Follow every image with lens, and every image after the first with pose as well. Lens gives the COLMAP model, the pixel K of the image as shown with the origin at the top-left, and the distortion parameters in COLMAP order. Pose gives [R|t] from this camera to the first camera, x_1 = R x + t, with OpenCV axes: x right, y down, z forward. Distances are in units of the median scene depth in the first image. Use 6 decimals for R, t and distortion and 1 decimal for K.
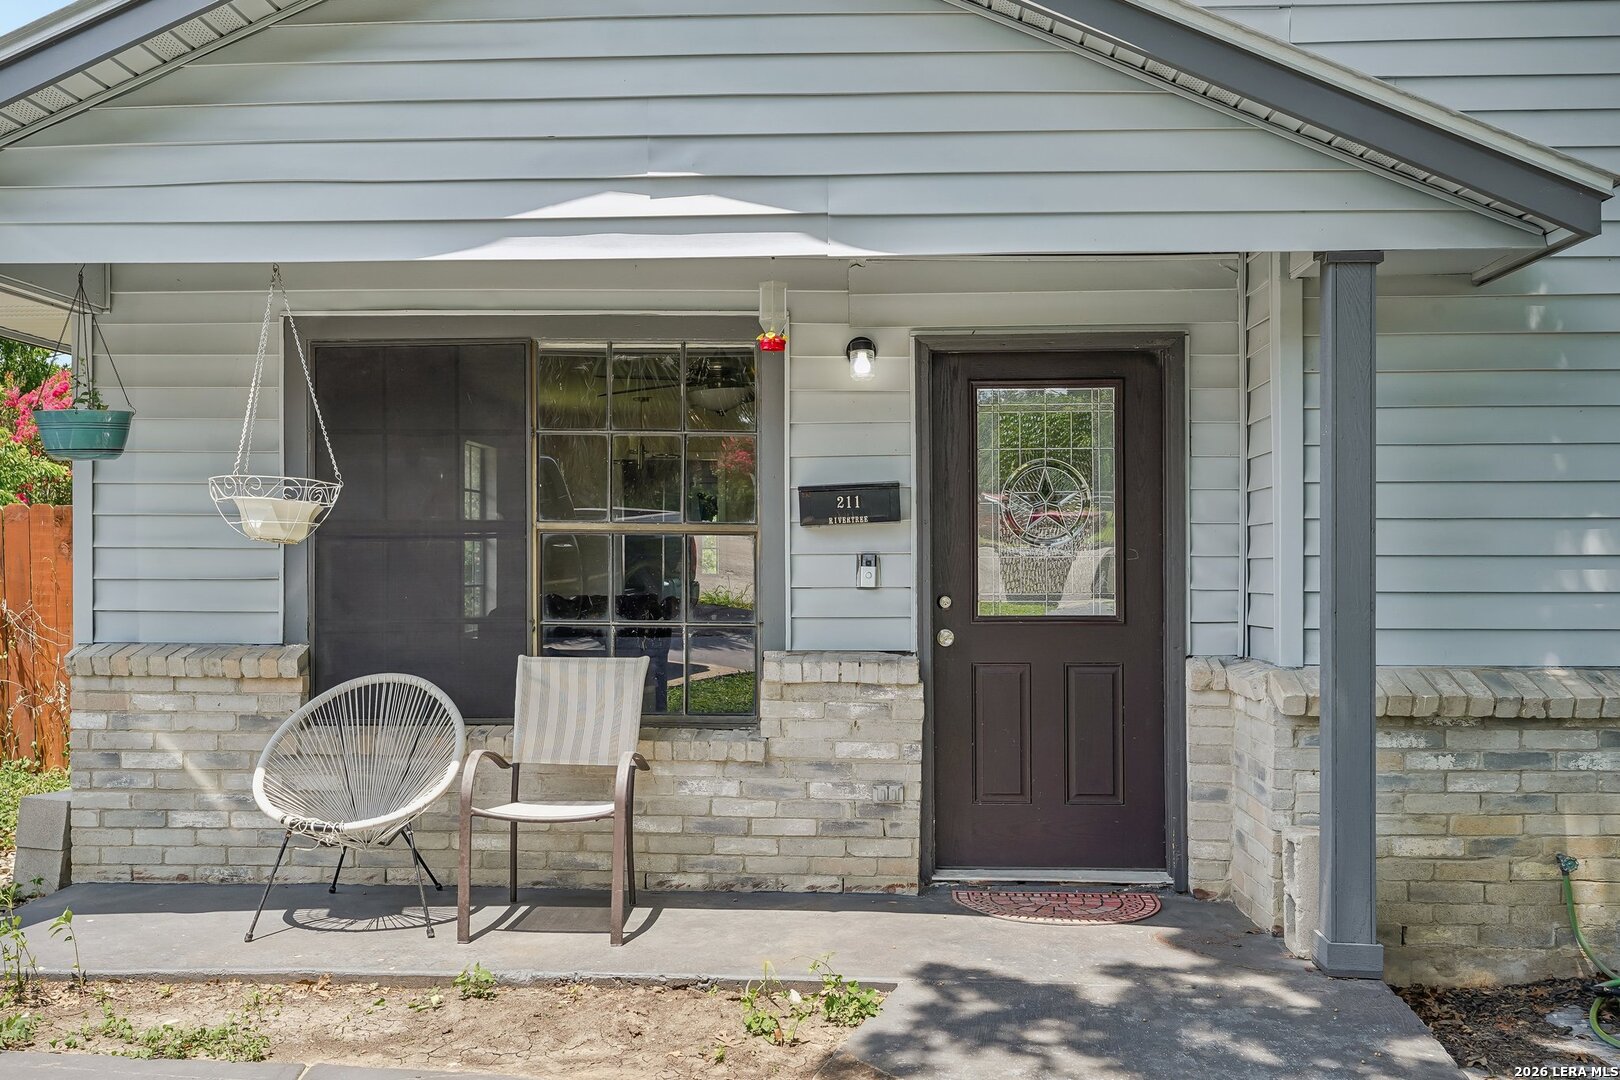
lens RADIAL K [[1401.5, 0, 810.0], [0, 1401.5, 540.0], [0, 0, 1]] dist [0.007262, -0.001137]
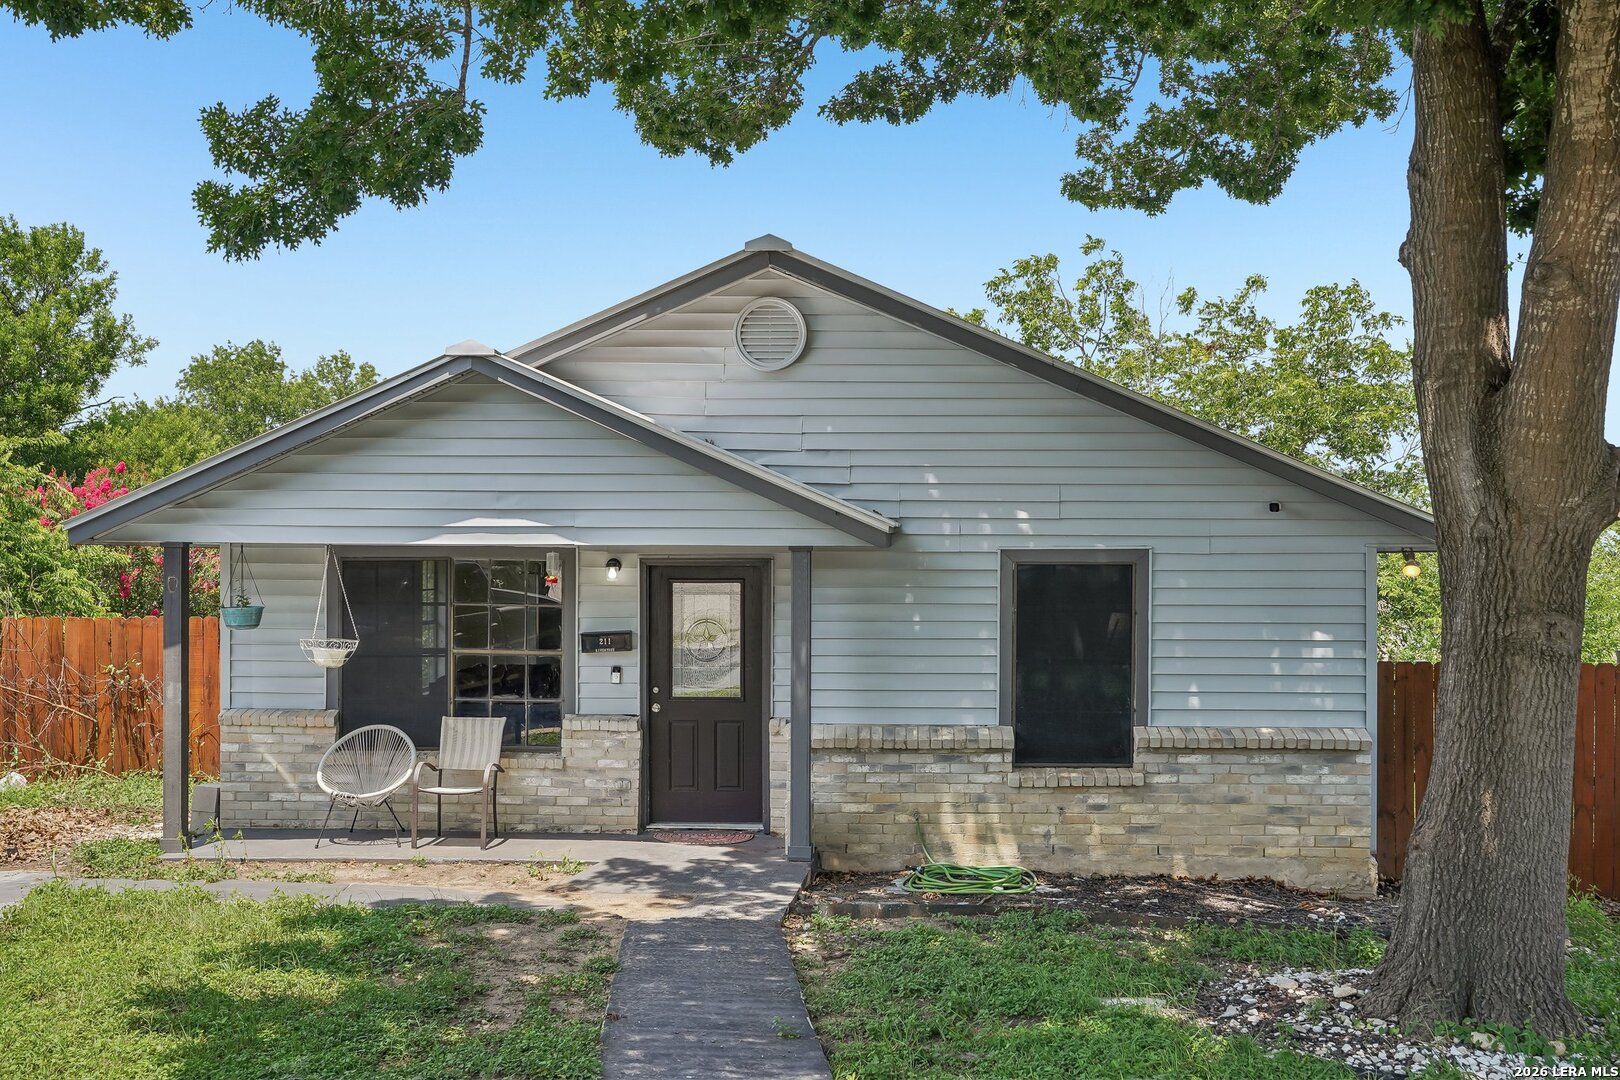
lens RADIAL K [[1533.9, 0, 810.0], [0, 1533.9, 540.0], [0, 0, 1]] dist [0.002189, 0.000176]
pose [[0.999991, 0.003397, -0.002658, 0.331232], [-0.003418, 0.999964, -0.007715, -0.158604], [0.002631, 0.007724, 0.999967, -1.231522]]
